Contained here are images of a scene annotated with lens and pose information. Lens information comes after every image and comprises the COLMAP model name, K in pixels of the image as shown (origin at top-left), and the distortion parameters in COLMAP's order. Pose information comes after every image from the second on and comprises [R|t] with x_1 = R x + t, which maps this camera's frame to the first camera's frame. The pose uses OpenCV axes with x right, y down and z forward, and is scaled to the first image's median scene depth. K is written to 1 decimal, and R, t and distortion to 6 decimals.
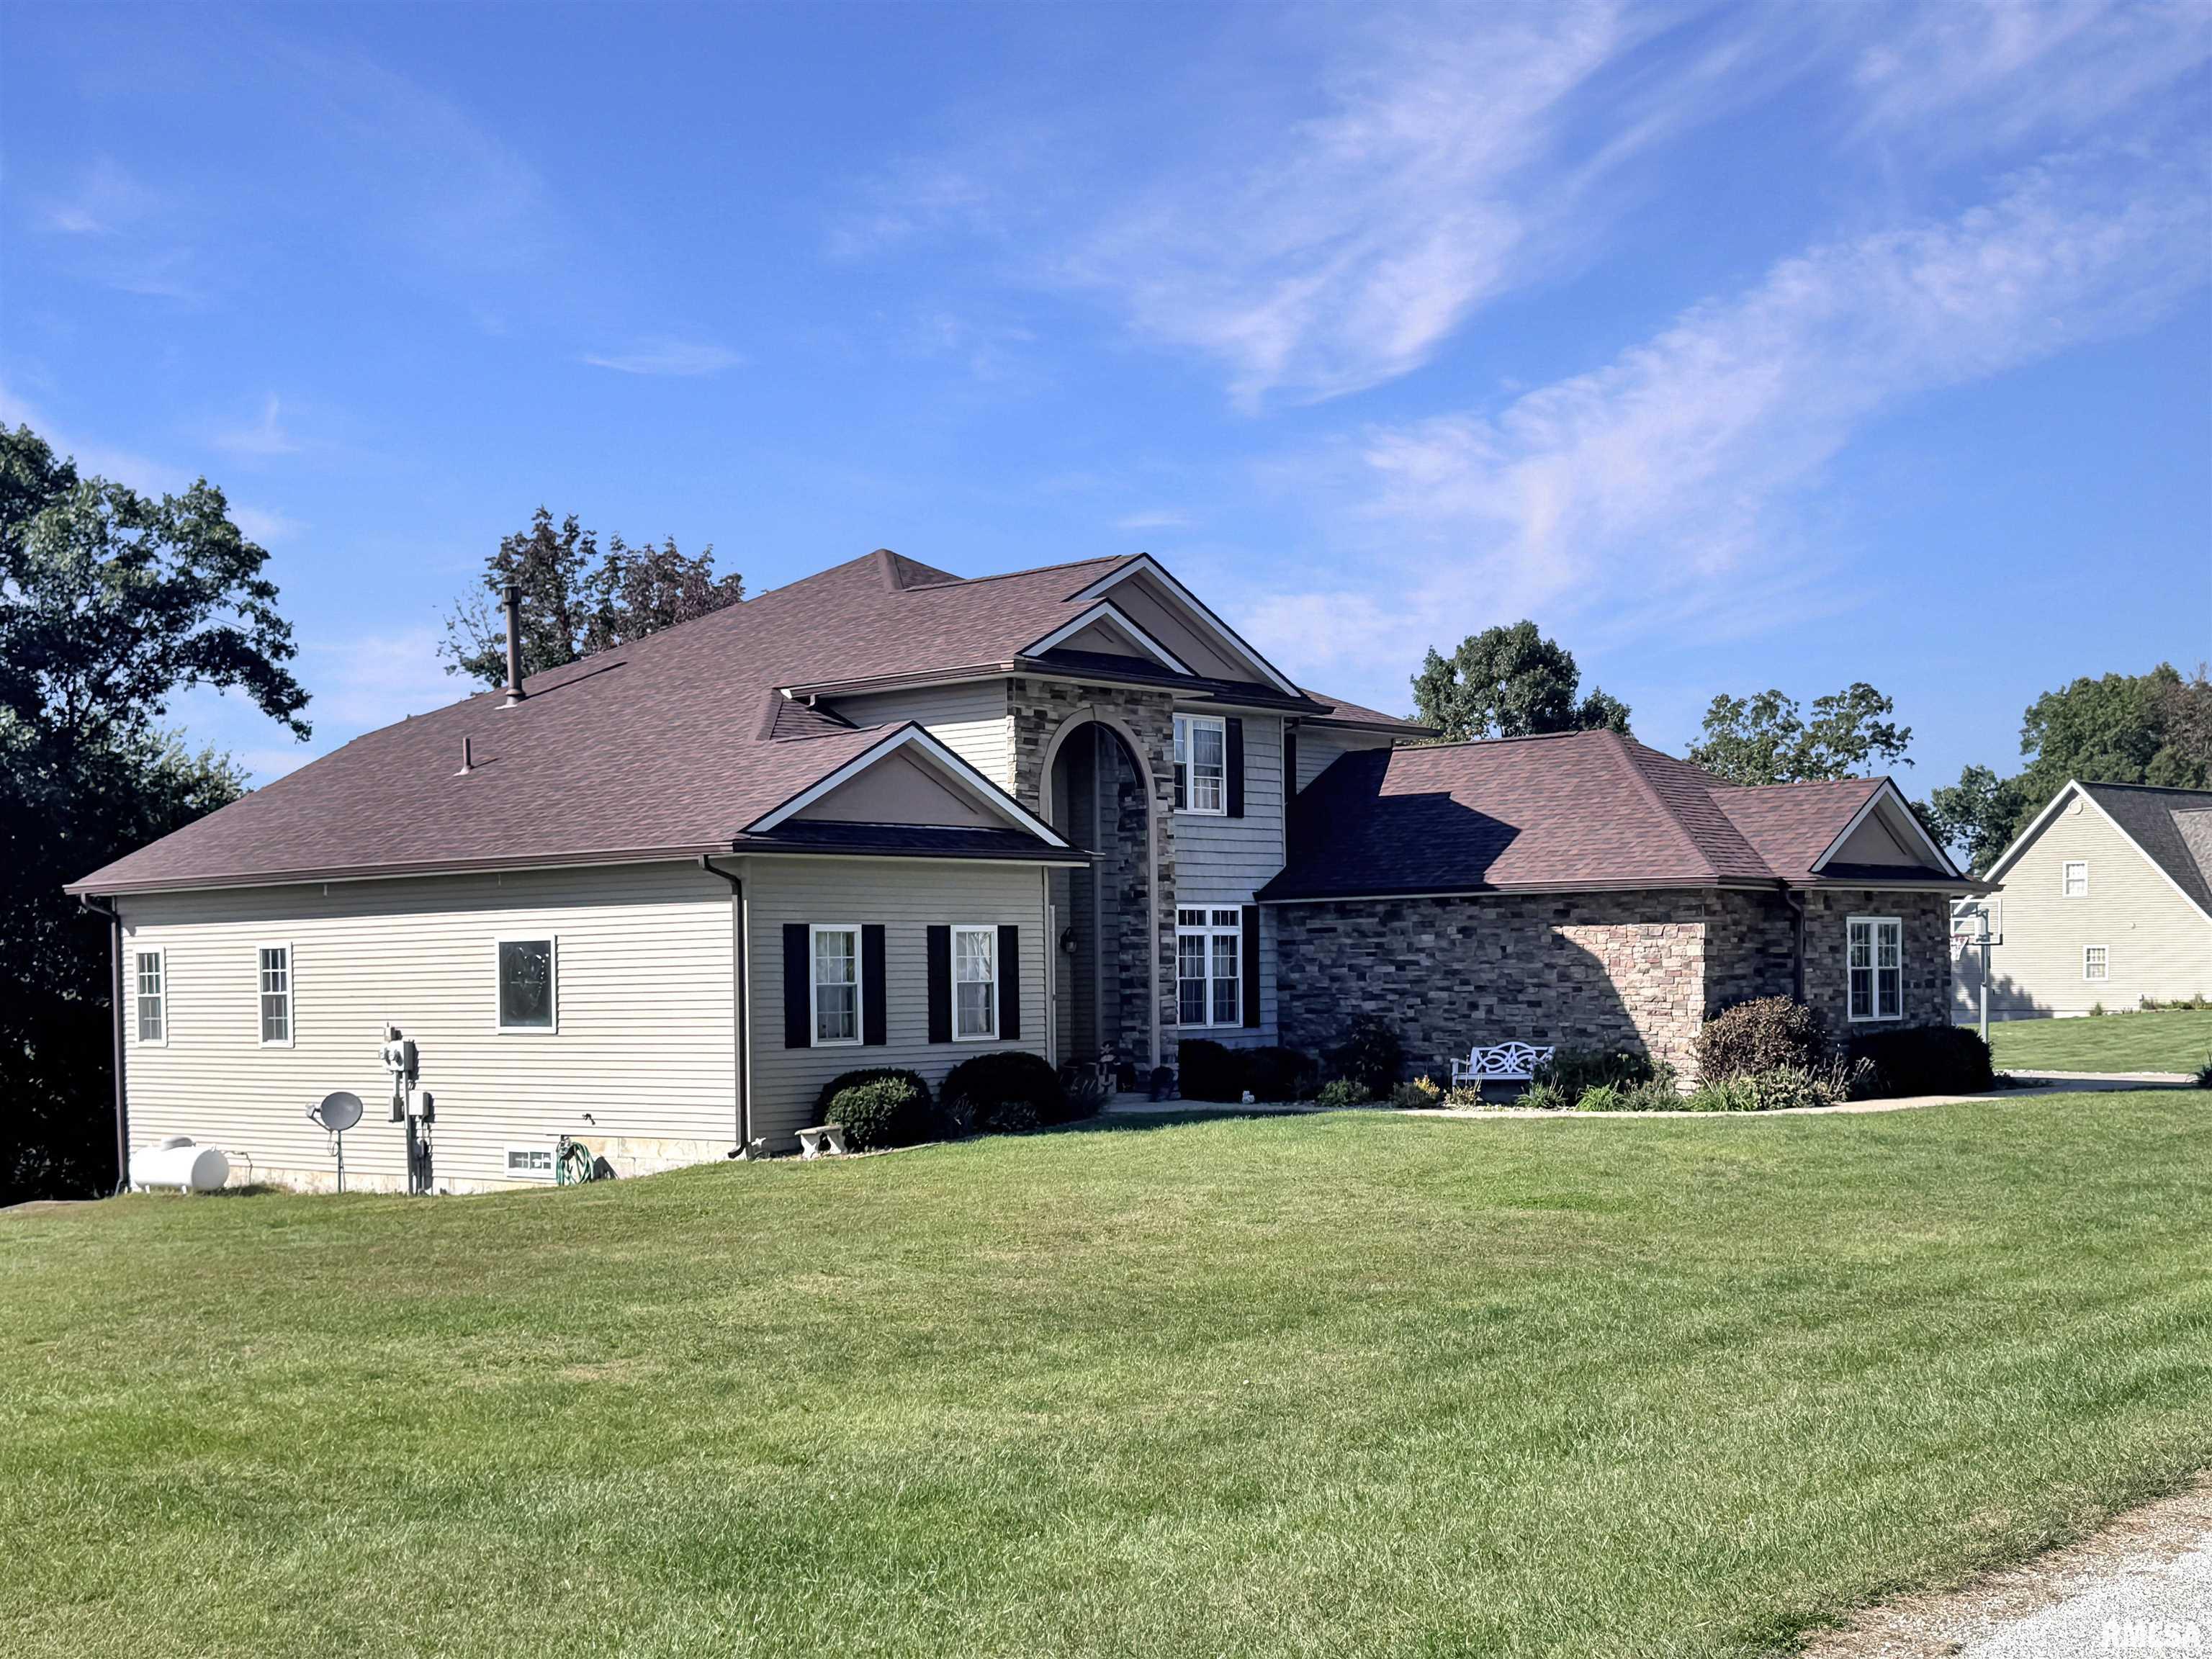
lens RADIAL K [[2703.8, 0, 1111.3], [0, 2703.8, 827.8], [0, 0, 1]] dist [0.059144, 0.000000]
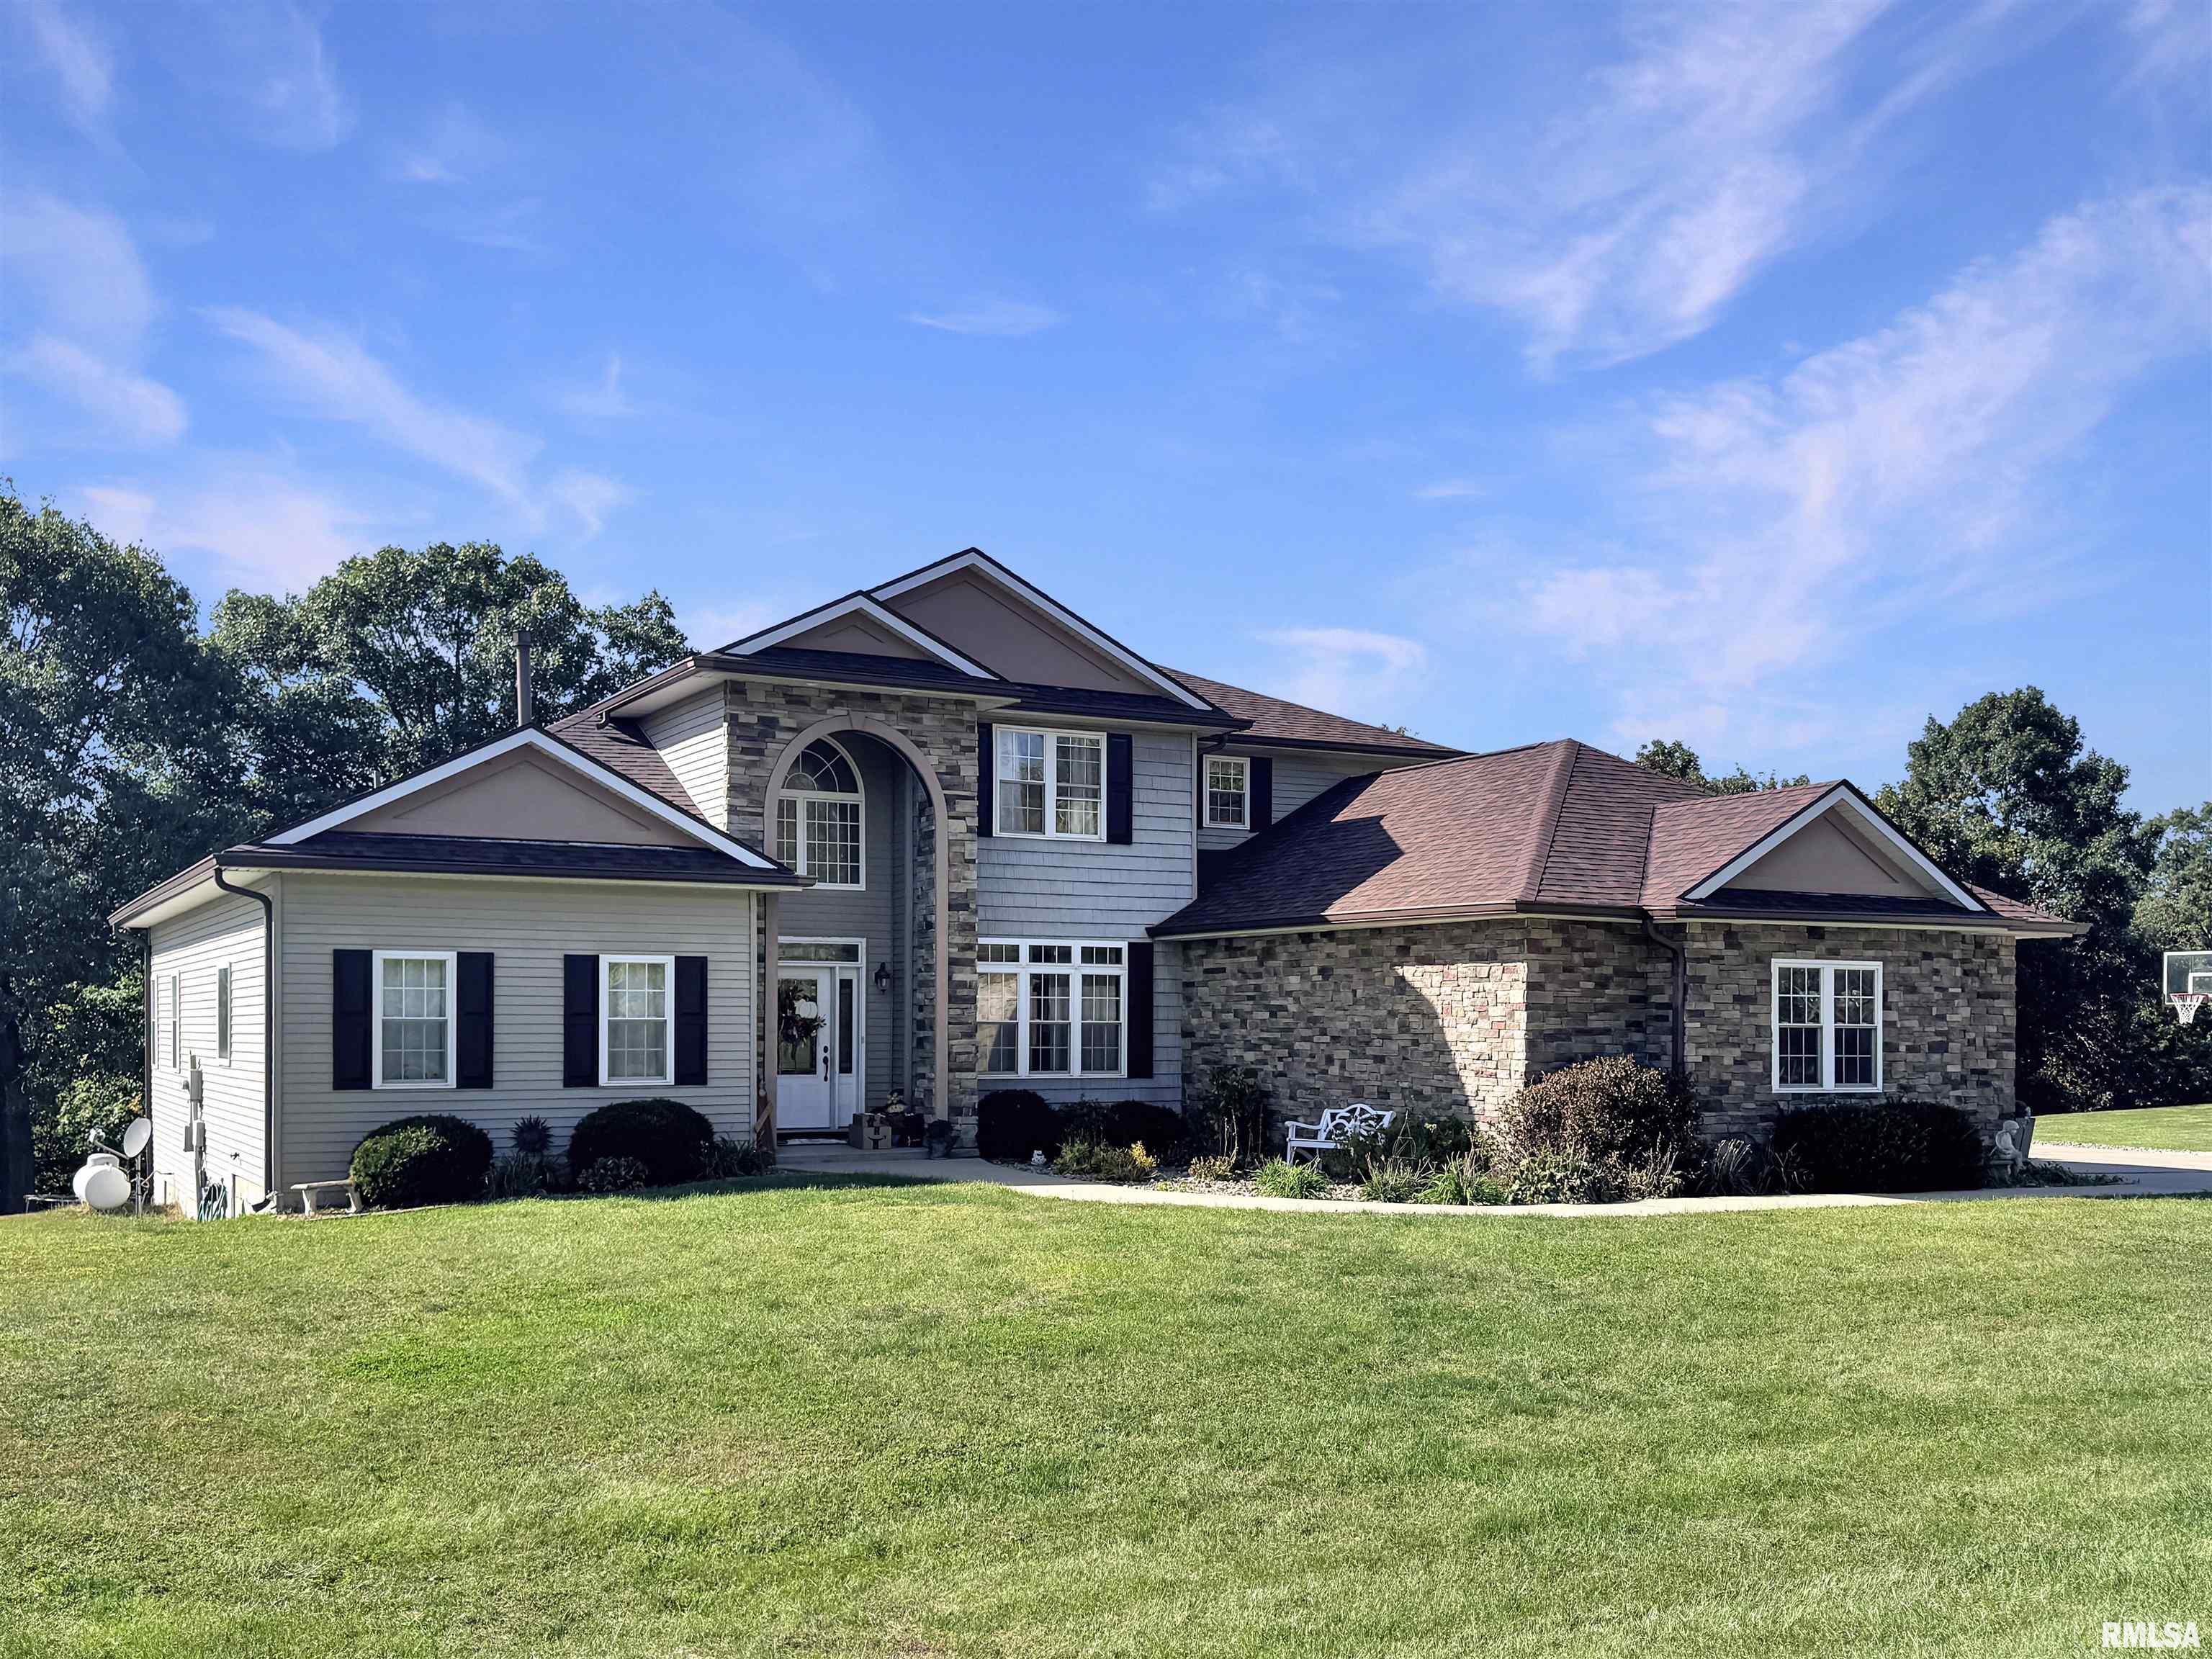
lens RADIAL K [[2136.4, 0, 1103.0], [0, 2136.4, 898.2], [0, 0, 1]] dist [0.088441, 0.000000]
pose [[0.942025, -0.000429, -0.335541, 0.300089], [-0.000615, 0.999995, -0.003006, 0.017568], [0.335541, 0.003038, 0.942021, 0.352619]]
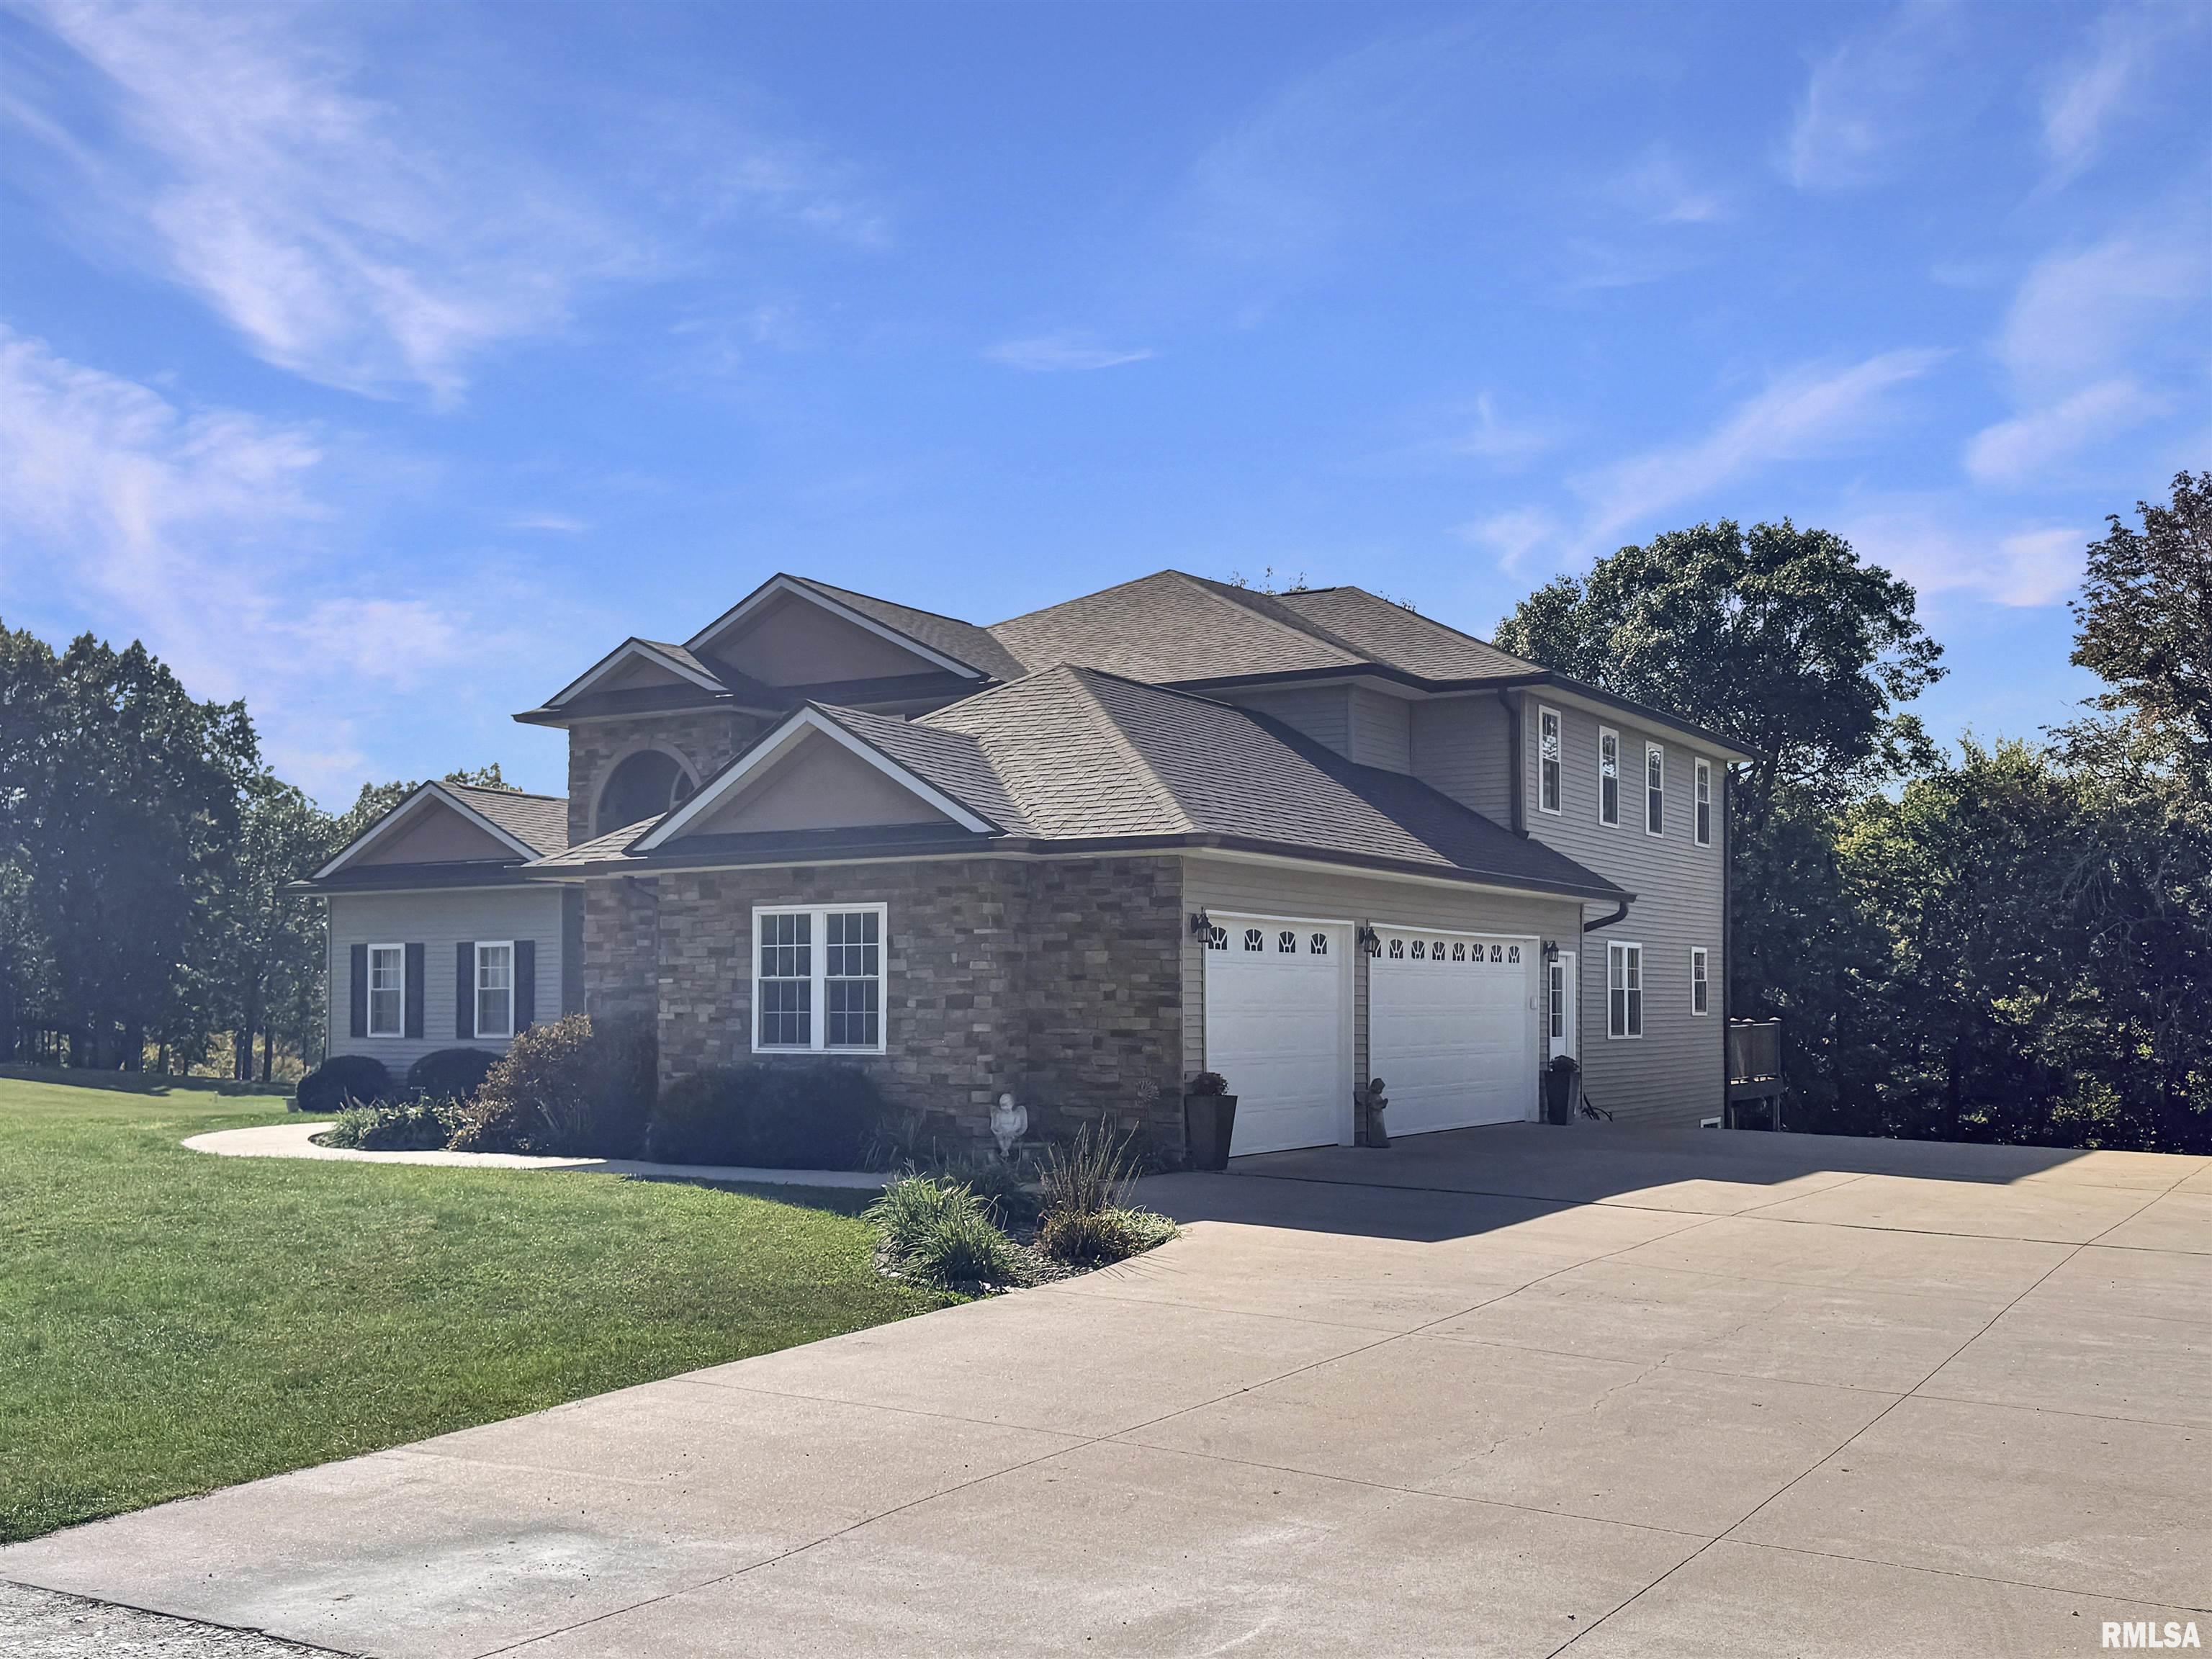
lens RADIAL K [[2136.4, 0, 1109.6], [0, 2136.4, 831.7], [0, 0, 1]] dist [0.088441, 0.000000]
pose [[0.174479, -0.064147, -0.982569, 0.851855], [0.053042, 0.997039, -0.055673, 0.050071], [0.983231, -0.042404, 0.177365, 1.001365]]
